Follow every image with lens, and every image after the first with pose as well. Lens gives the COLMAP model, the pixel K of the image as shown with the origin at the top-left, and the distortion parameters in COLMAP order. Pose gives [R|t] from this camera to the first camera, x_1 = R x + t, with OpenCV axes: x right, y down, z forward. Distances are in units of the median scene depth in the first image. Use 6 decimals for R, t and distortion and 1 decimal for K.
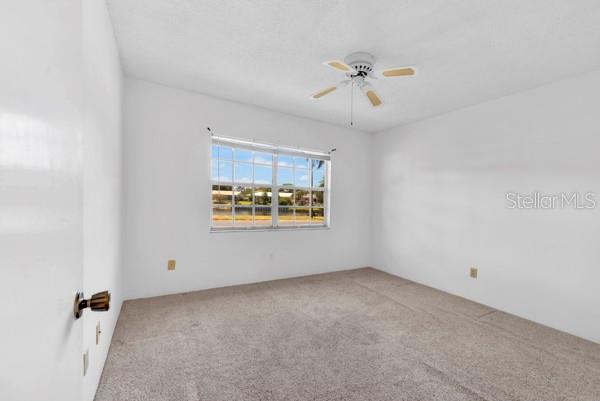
lens RADIAL K [[241.6, 0, 297.6], [0, 241.6, 198.0], [0, 0, 1]] dist [0.001329, 0.000150]
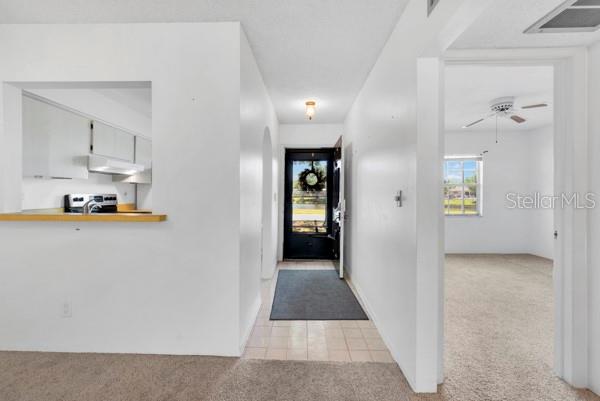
lens RADIAL K [[249.4, 0, 299.9], [0, 249.4, 199.0], [0, 0, 1]] dist [-0.002231, 0.000002]
pose [[0.868365, -0.016839, -0.495640, -0.044253], [0.028051, 0.999491, 0.015189, -0.008783], [0.495132, -0.027093, 0.868395, -0.566827]]
